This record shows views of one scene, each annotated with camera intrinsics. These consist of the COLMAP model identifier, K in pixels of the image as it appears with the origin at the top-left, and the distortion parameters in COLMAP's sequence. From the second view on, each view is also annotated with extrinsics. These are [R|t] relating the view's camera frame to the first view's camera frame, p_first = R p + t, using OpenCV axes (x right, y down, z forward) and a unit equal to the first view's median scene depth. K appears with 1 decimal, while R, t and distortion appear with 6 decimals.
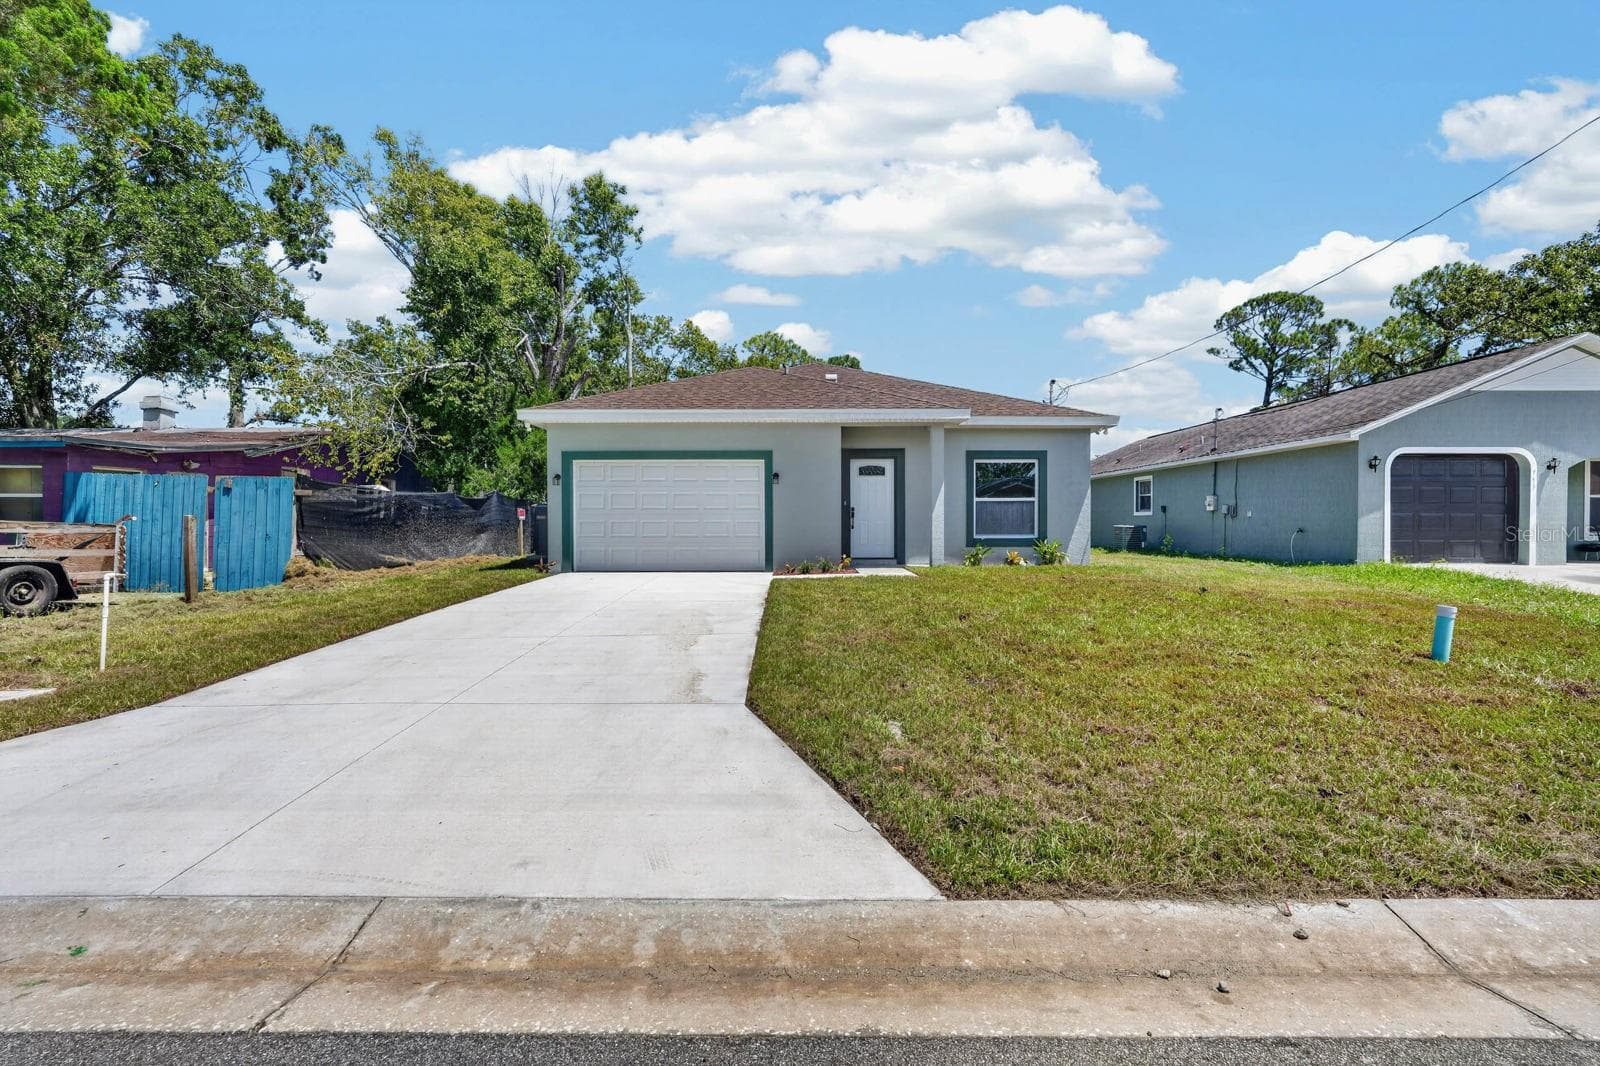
lens RADIAL K [[700.9, 0, 804.0], [0, 700.9, 528.8], [0, 0, 1]] dist [-0.008895, 0.003579]
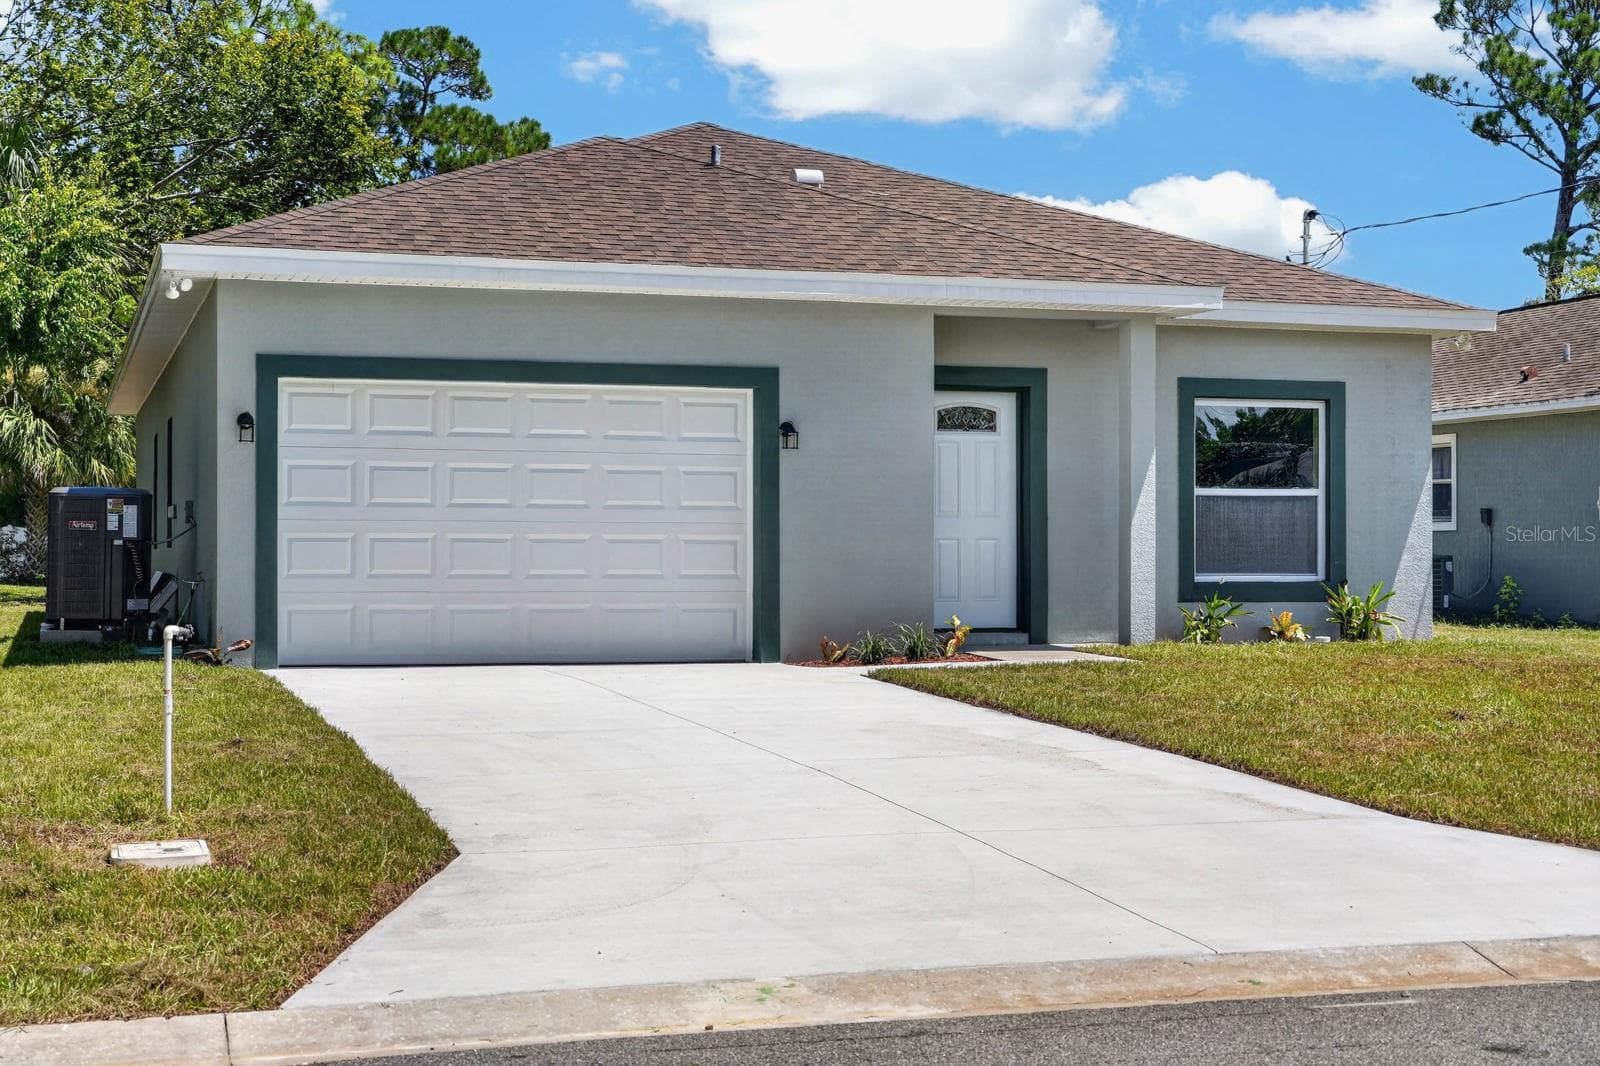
lens RADIAL K [[2308.8, 0, 801.4], [0, 2308.8, 526.5], [0, 0, 1]] dist [0.005998, 0.000000]
pose [[0.956935, 0.008577, 0.290176, -0.396398], [-0.003229, 0.999816, -0.018903, 0.007103], [-0.290285, 0.017152, 0.956786, -0.284217]]
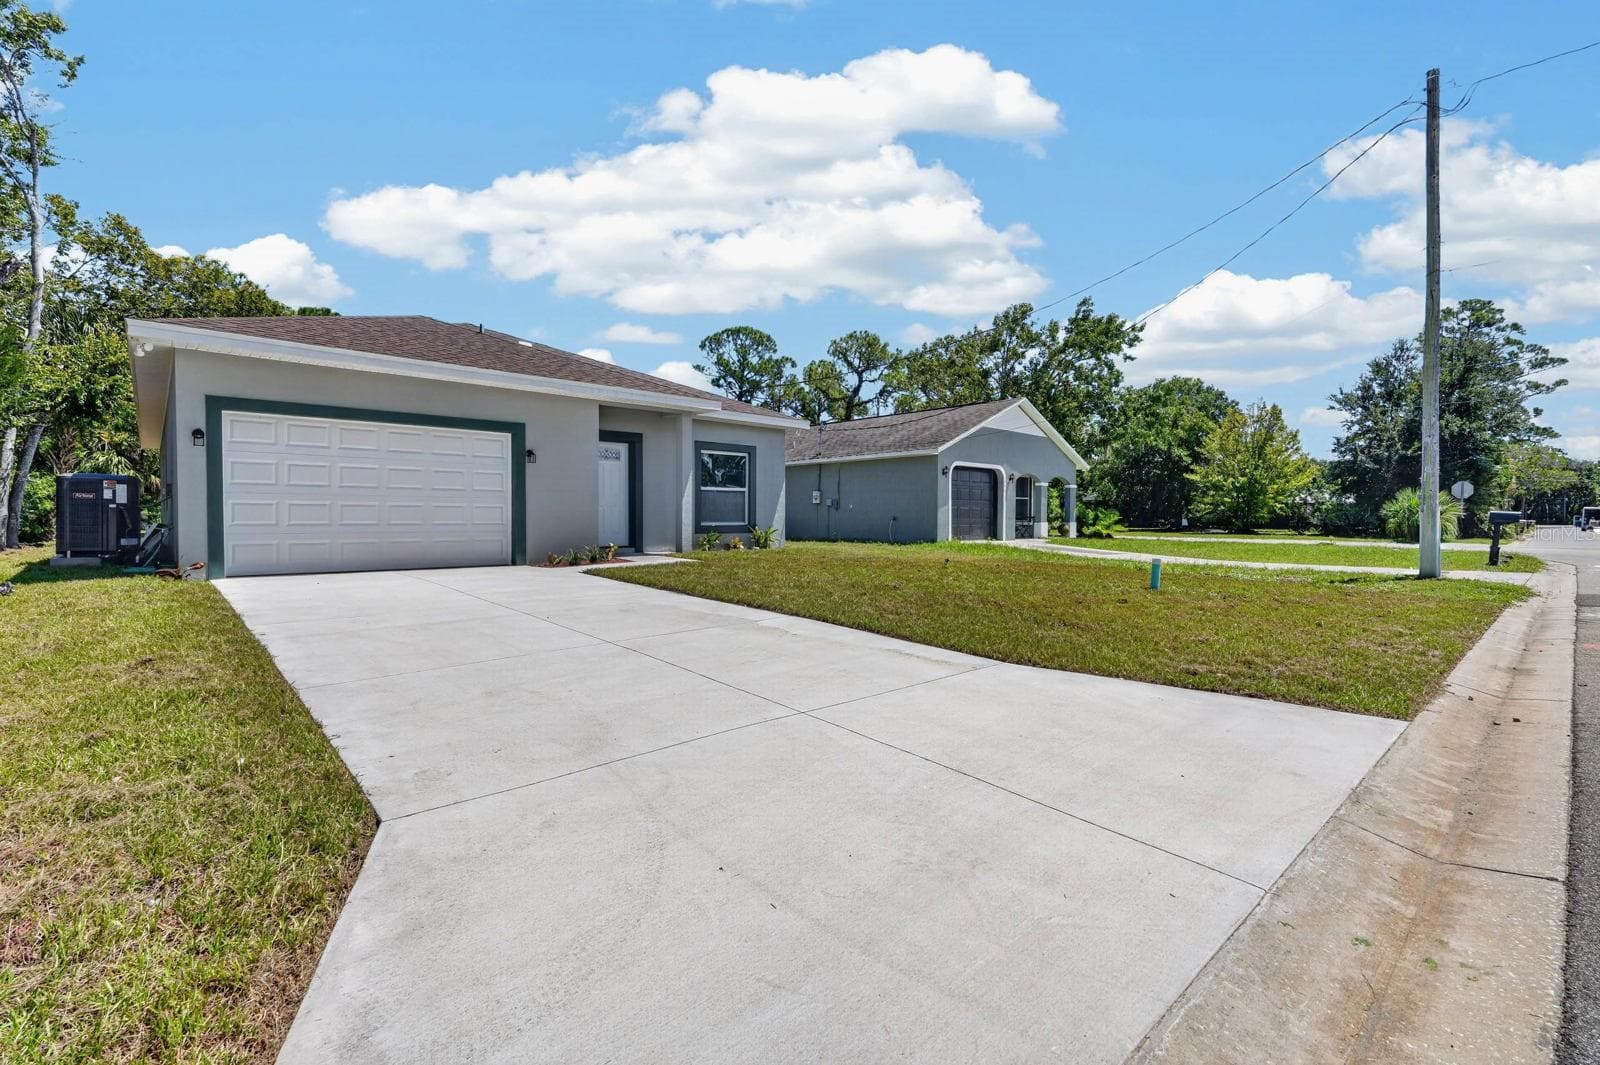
lens RADIAL K [[700.9, 0, 797.0], [0, 700.9, 529.3], [0, 0, 1]] dist [-0.008895, 0.003579]
pose [[0.745204, -0.007535, 0.666794, -0.343085], [0.000654, 0.999944, 0.010569, 0.008409], [-0.666836, -0.007440, 0.745167, 0.127240]]
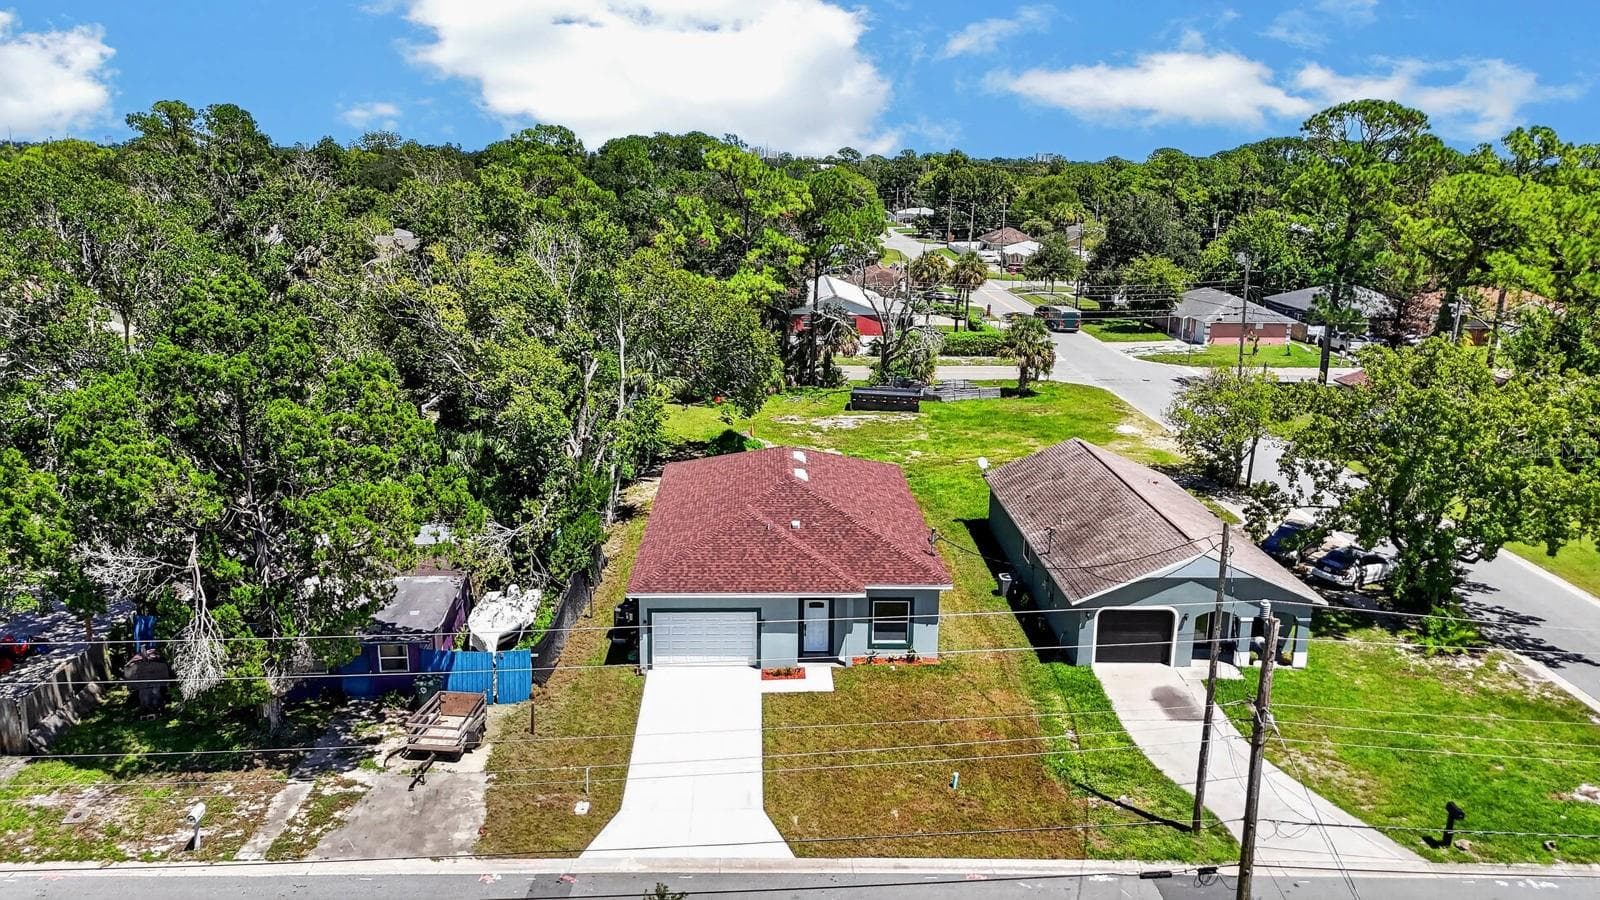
lens RADIAL K [[1177.9, 0, 800.7], [0, 1177.9, 439.1], [0, 0, 1]] dist [0.068627, -0.043953]
pose [[0.999713, 0.011367, 0.021079, -0.010453], [-0.015901, 0.973210, 0.229368, -1.175374], [-0.017907, -0.229638, 0.973111, -1.801517]]
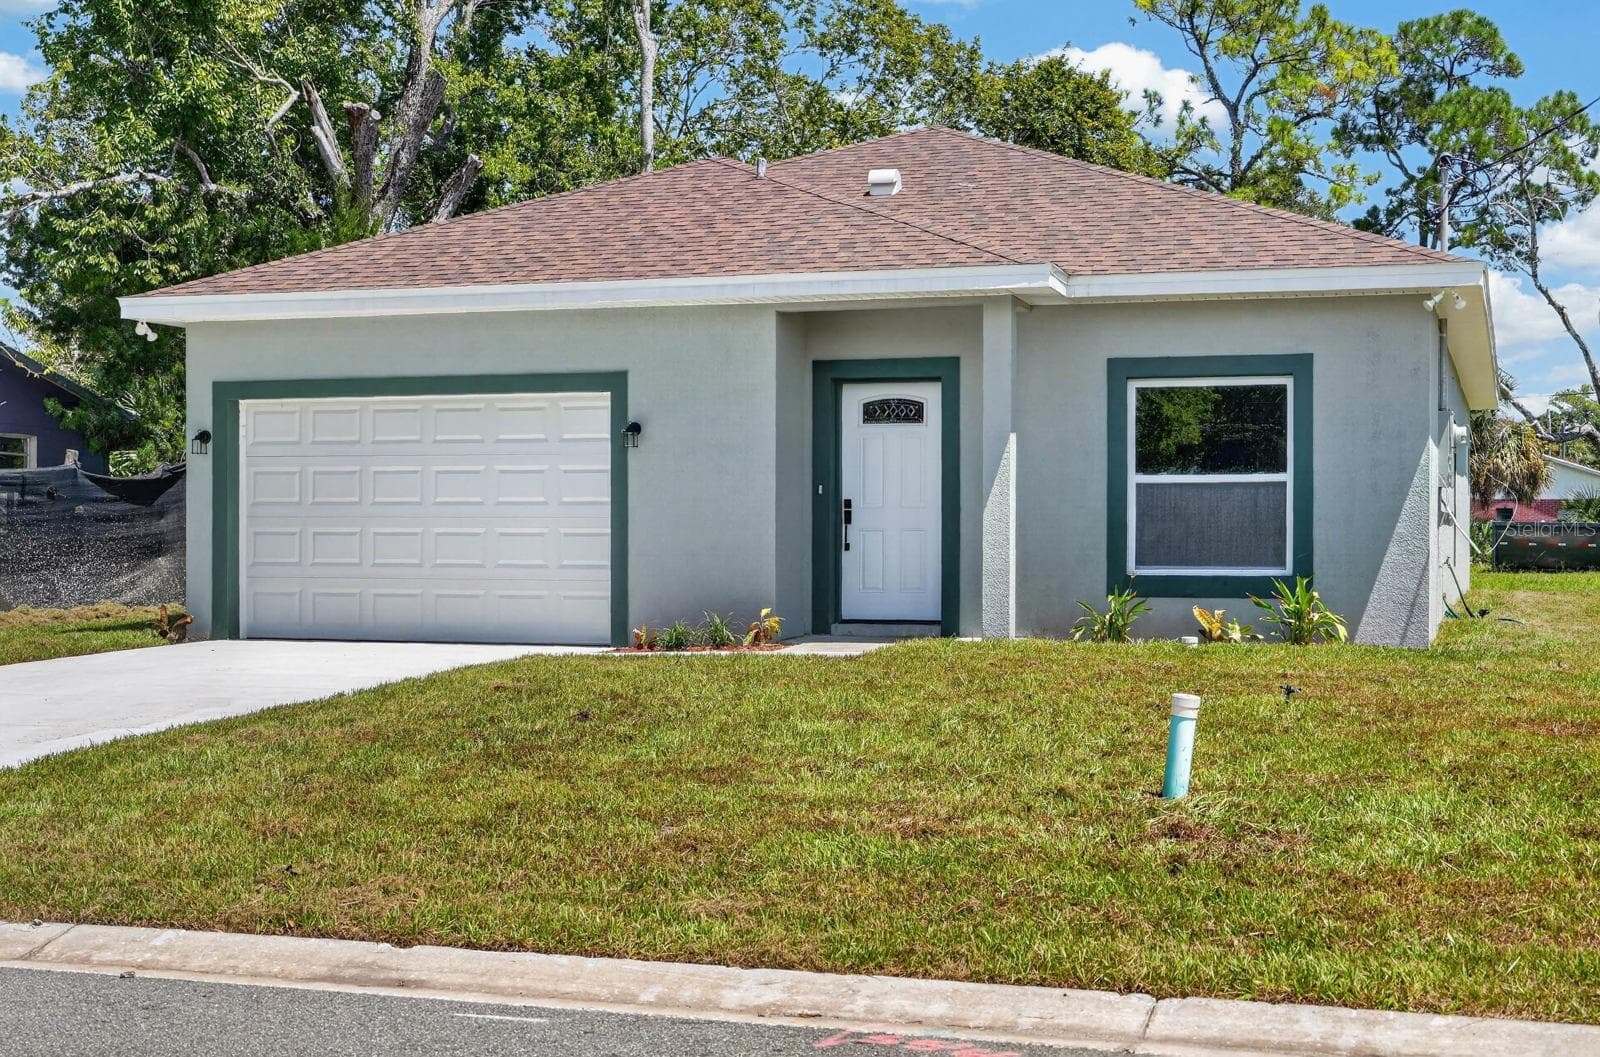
lens RADIAL K [[2248.1, 0, 792.0], [0, 2248.1, 538.9], [0, 0, 1]] dist [-0.006528, 0.000000]
pose [[0.947661, 0.004433, -0.319247, 0.469391], [-0.006570, 0.999963, -0.005616, 0.000968], [0.319210, 0.007419, 0.947655, -0.286213]]
